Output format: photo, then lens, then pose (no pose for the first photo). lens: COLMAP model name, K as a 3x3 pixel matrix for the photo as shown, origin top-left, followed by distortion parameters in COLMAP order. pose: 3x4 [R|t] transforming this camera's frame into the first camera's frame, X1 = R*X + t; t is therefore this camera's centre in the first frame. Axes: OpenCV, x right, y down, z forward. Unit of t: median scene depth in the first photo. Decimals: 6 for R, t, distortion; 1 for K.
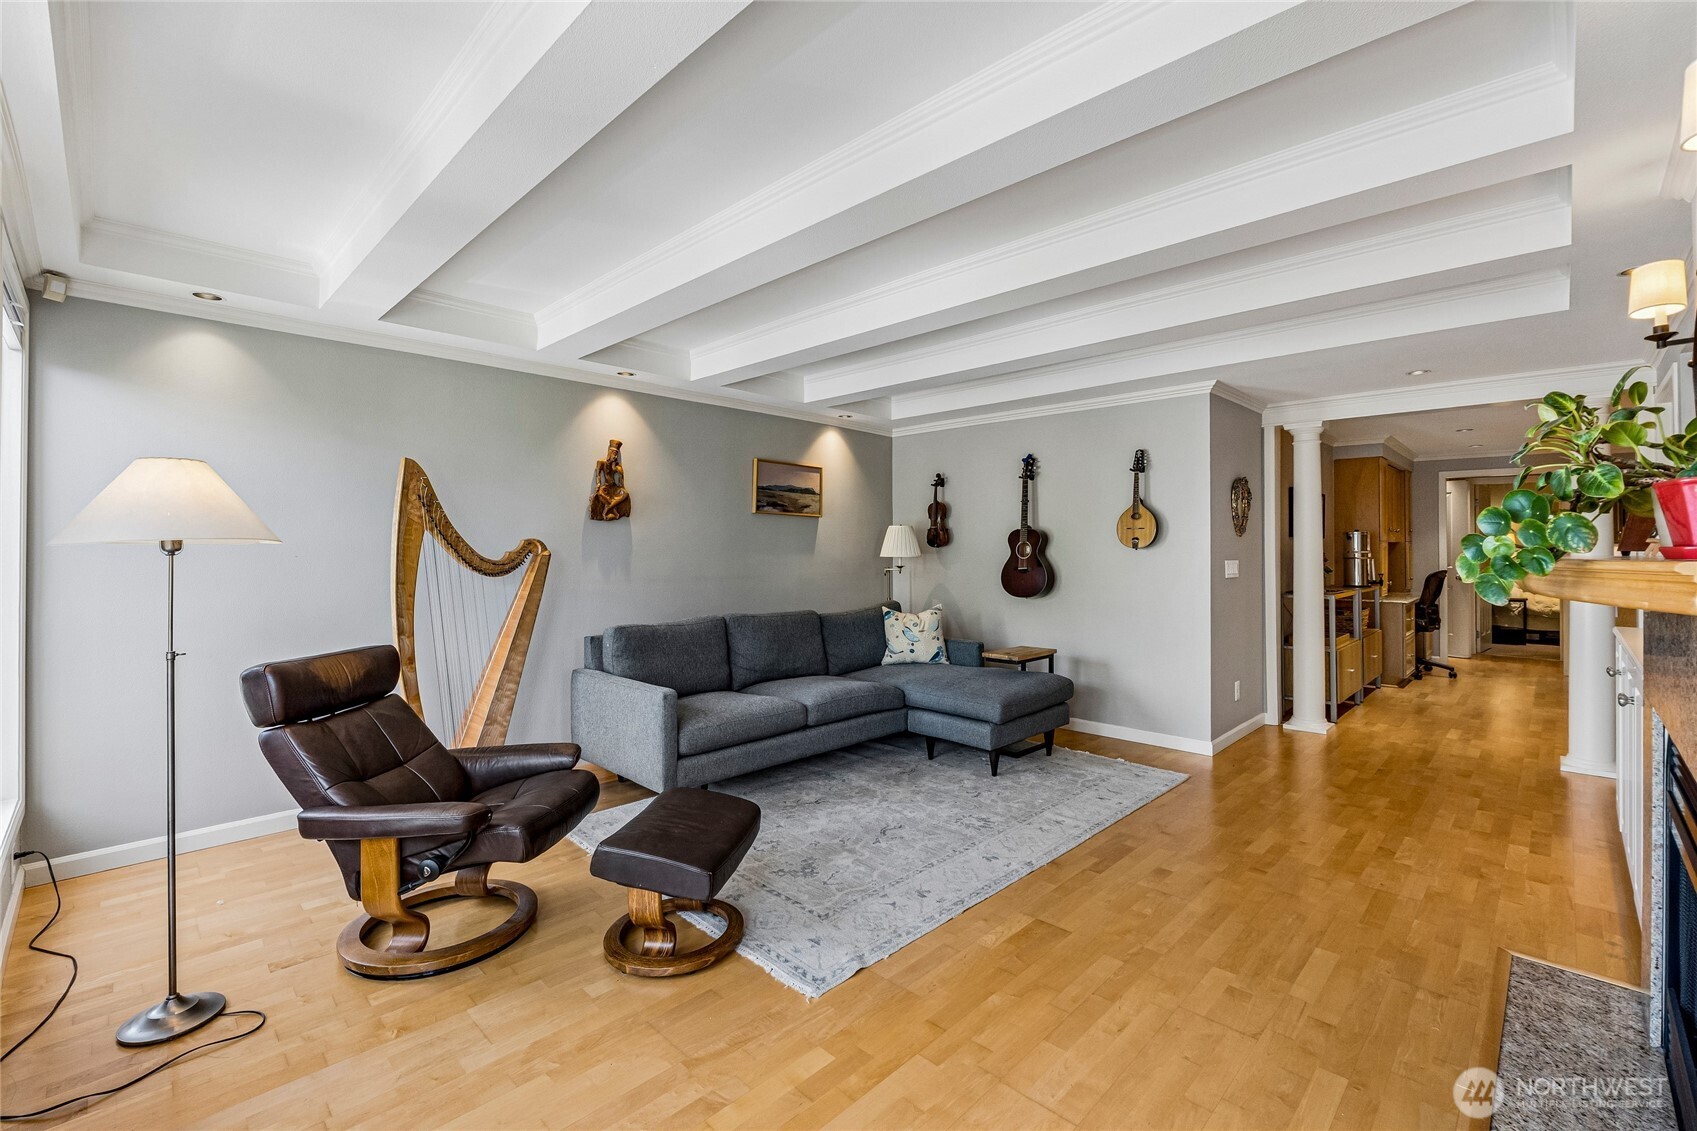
lens RADIAL K [[724.9, 0, 870.6], [0, 724.9, 542.5], [0, 0, 1]] dist [-0.005621, -0.000903]
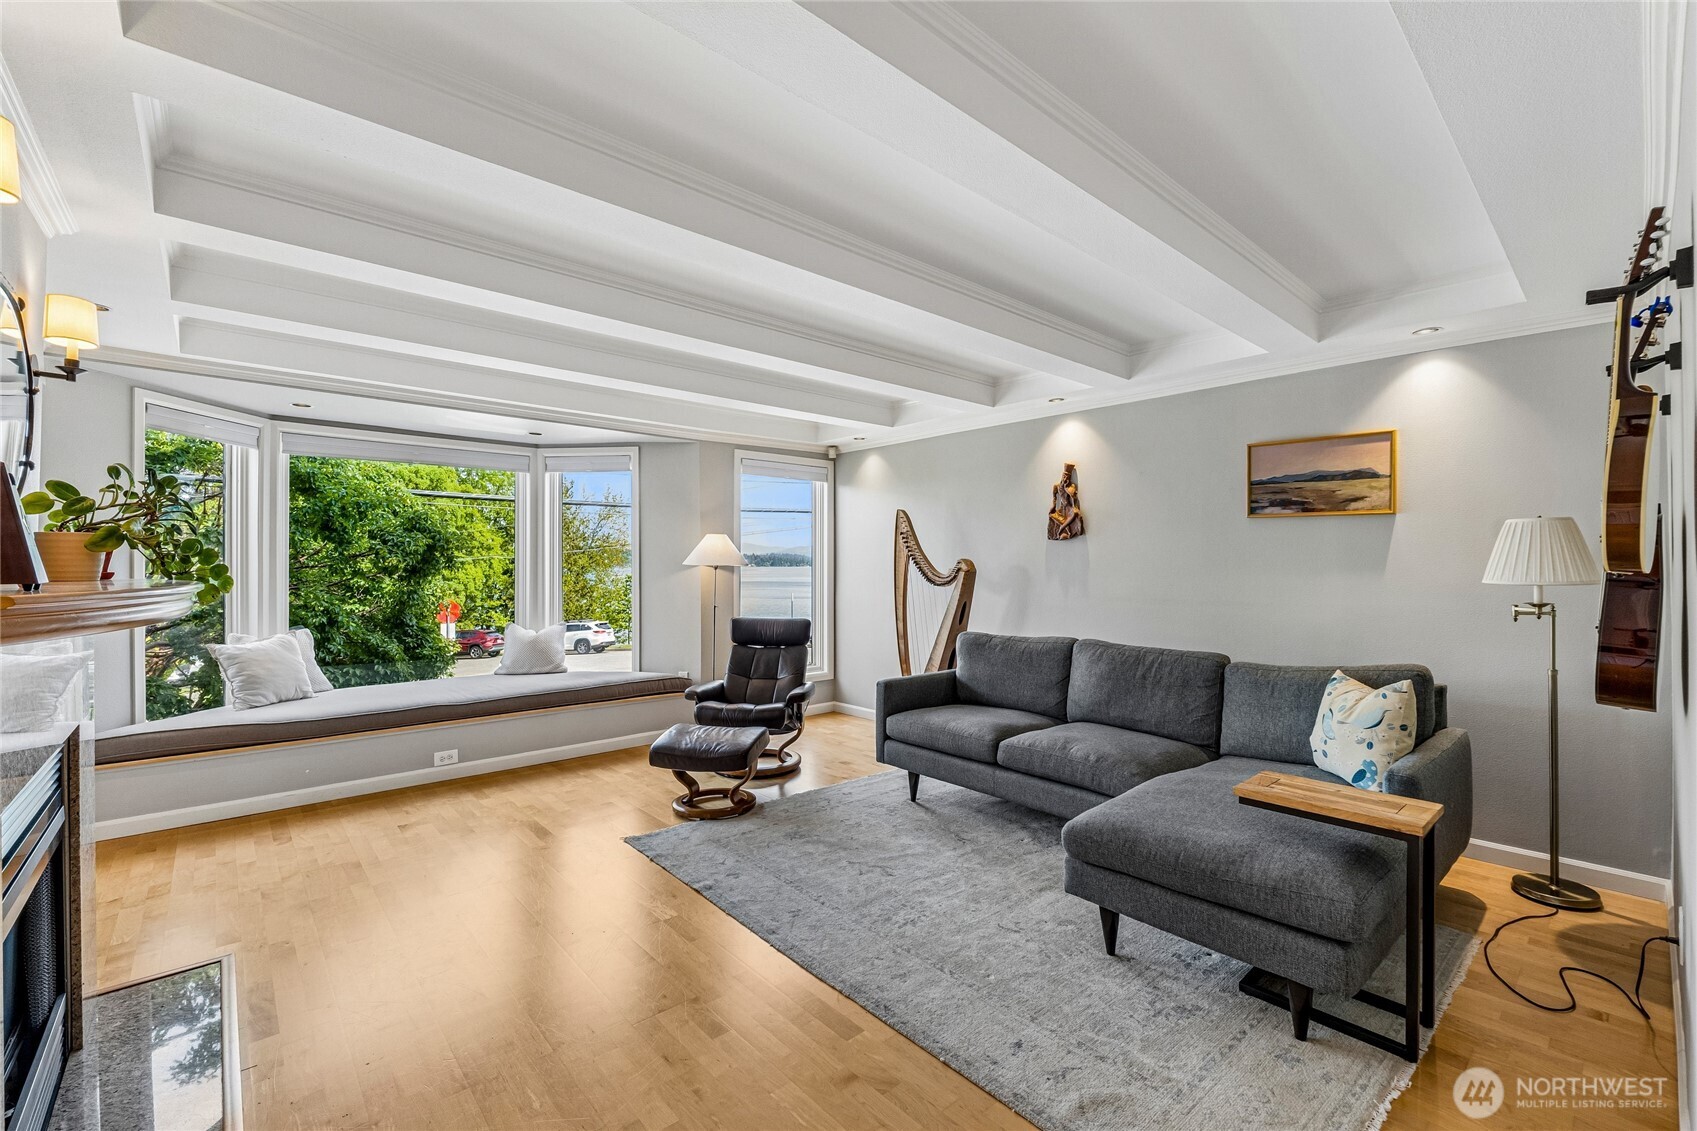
lens RADIAL K [[724.9, 0, 857.9], [0, 724.9, 560.9], [0, 0, 1]] dist [-0.005621, -0.000903]
pose [[-0.078149, -0.000937, -0.996941, 0.723721], [0.010973, 0.999938, -0.001800, -0.000107], [0.996881, -0.011080, -0.078134, 0.787092]]
